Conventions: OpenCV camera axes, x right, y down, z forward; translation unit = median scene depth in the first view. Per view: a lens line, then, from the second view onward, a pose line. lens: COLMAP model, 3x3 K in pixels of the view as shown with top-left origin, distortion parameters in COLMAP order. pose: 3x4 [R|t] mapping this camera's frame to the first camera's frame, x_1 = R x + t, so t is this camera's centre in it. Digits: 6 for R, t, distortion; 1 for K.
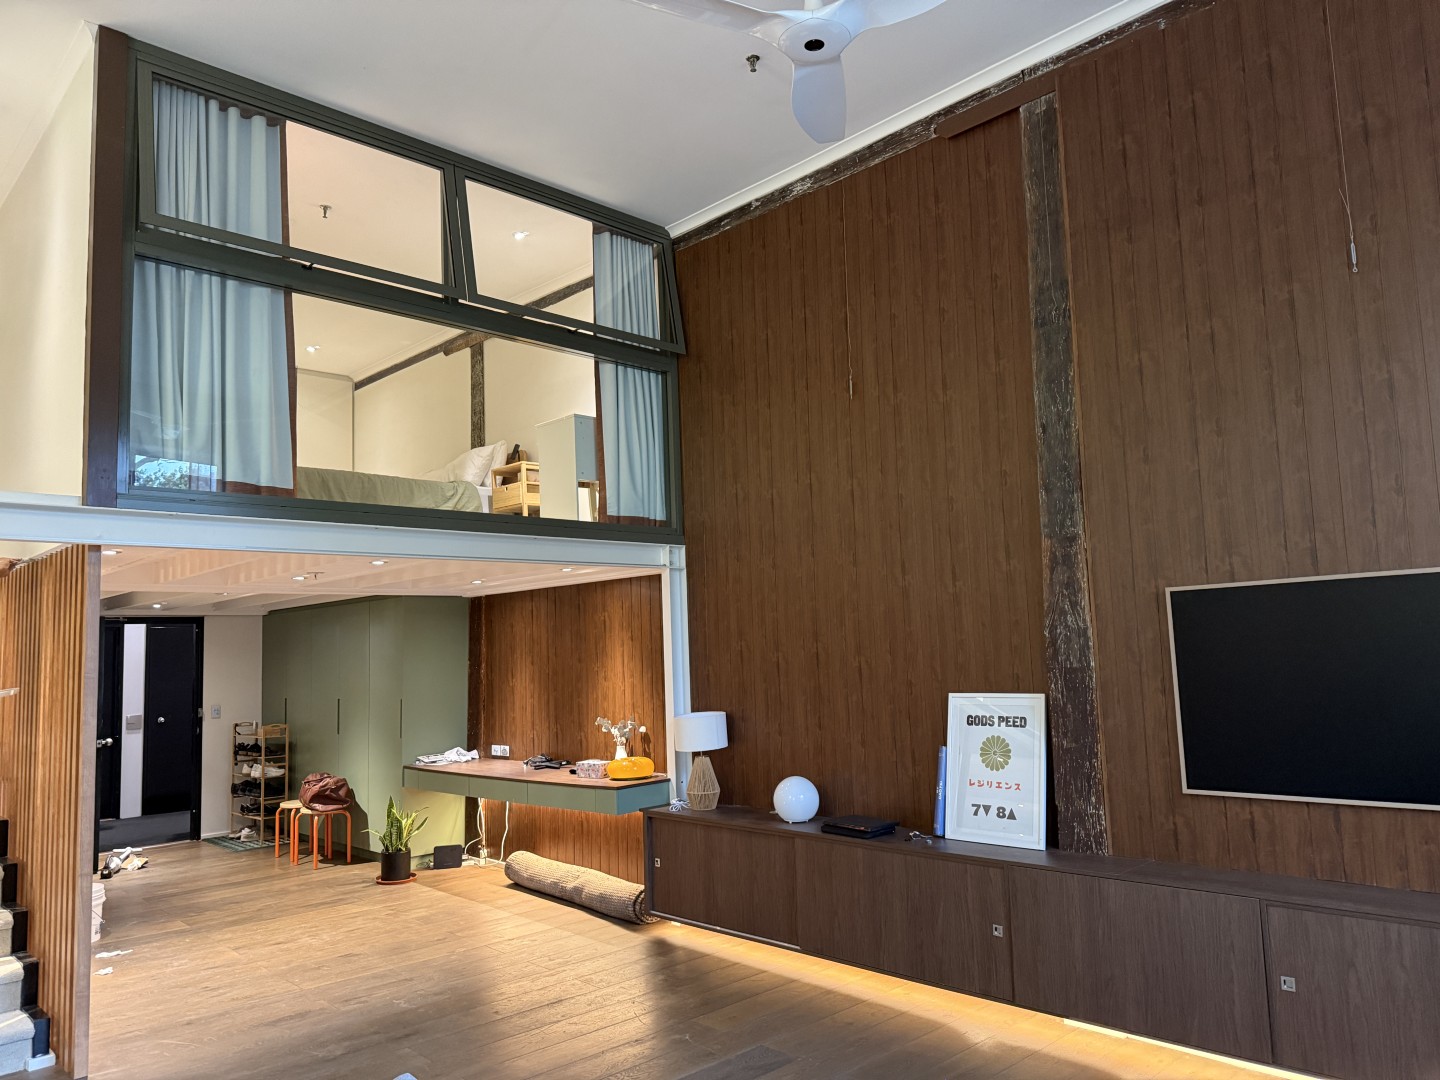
lens RADIAL K [[1010.5, 0, 712.0], [0, 1010.5, 545.1], [0, 0, 1]] dist [0.108474, -0.156707]
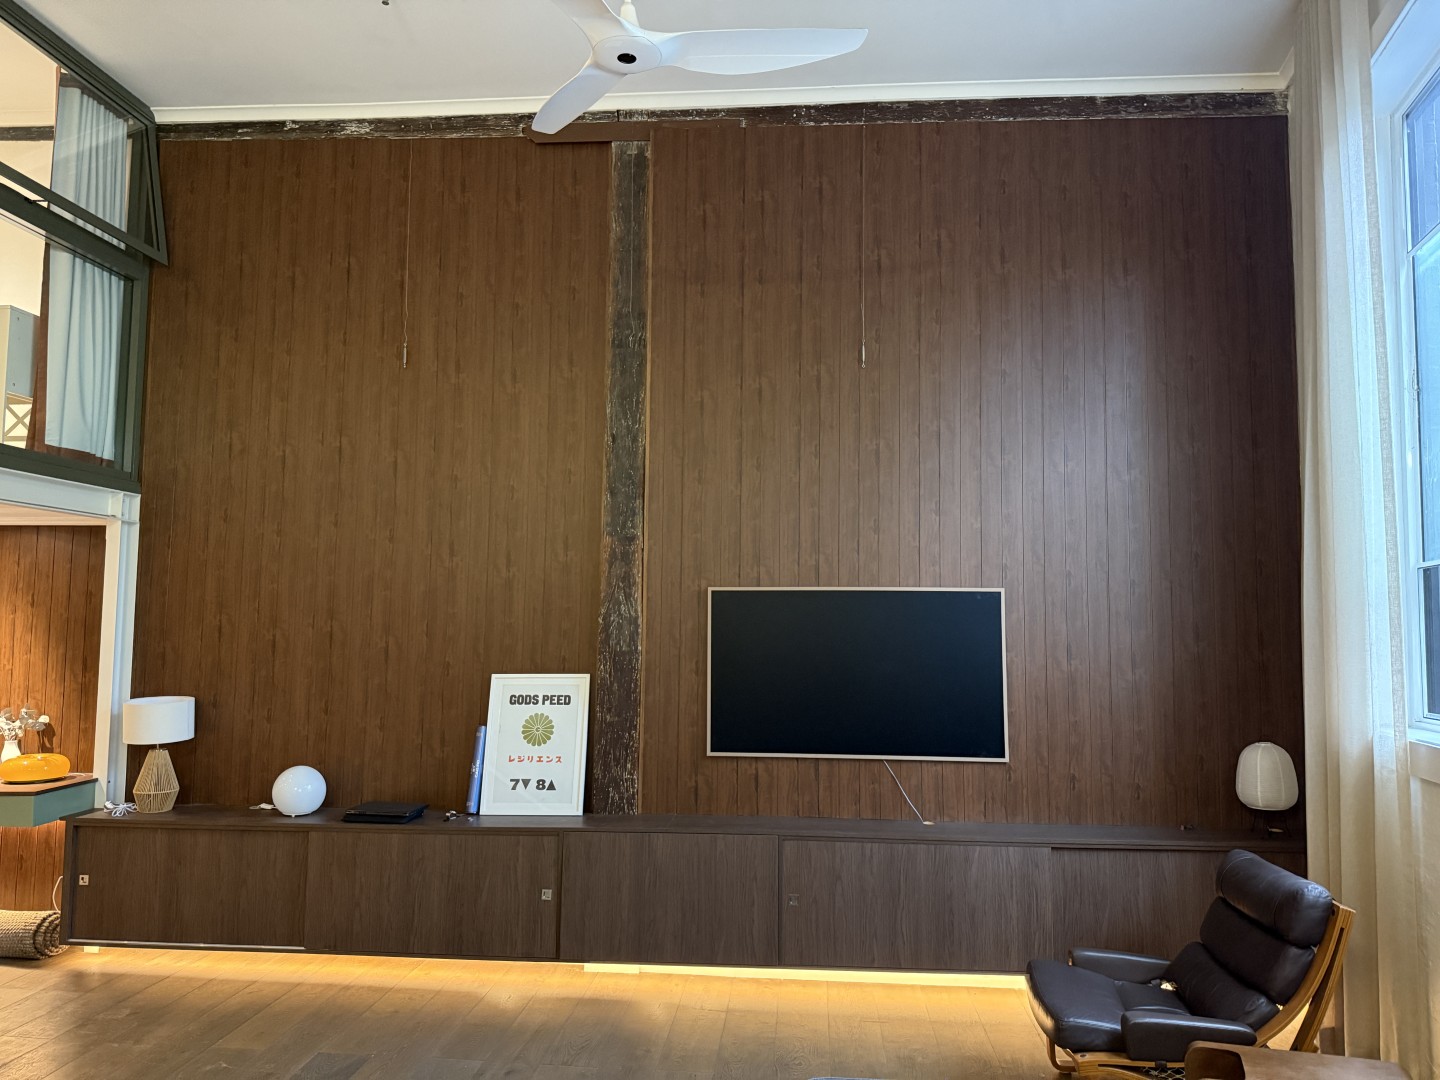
lens RADIAL K [[1010.5, 0, 712.0], [0, 1010.5, 545.1], [0, 0, 1]] dist [0.108474, -0.156707]
pose [[0.743988, 0.097371, 0.661061, -0.309124], [-0.103456, 0.994181, -0.030004, 0.024014], [-0.660136, -0.046068, 0.749732, 0.087840]]
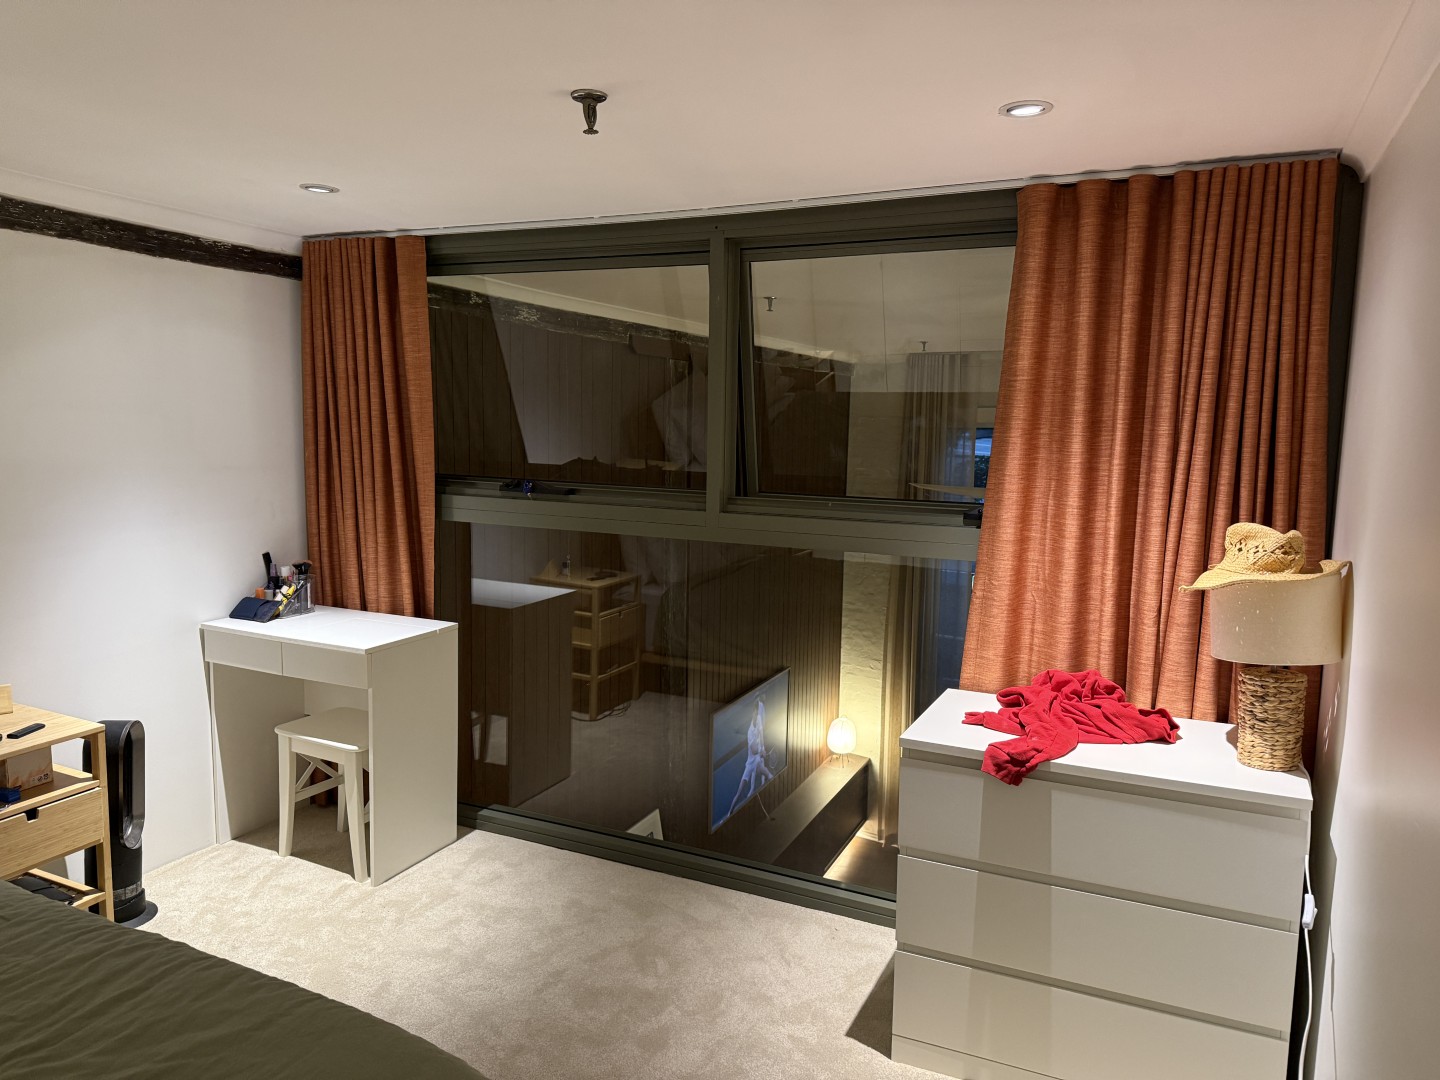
lens RADIAL K [[1010.5, 0, 712.0], [0, 1010.5, 545.1], [0, 0, 1]] dist [0.108474, -0.156707]
pose [[-0.355167, -0.093025, 0.930163, -0.904418], [-0.099188, 0.993169, 0.061453, -0.283741], [-0.929526, -0.070435, -0.361968, 1.400281]]
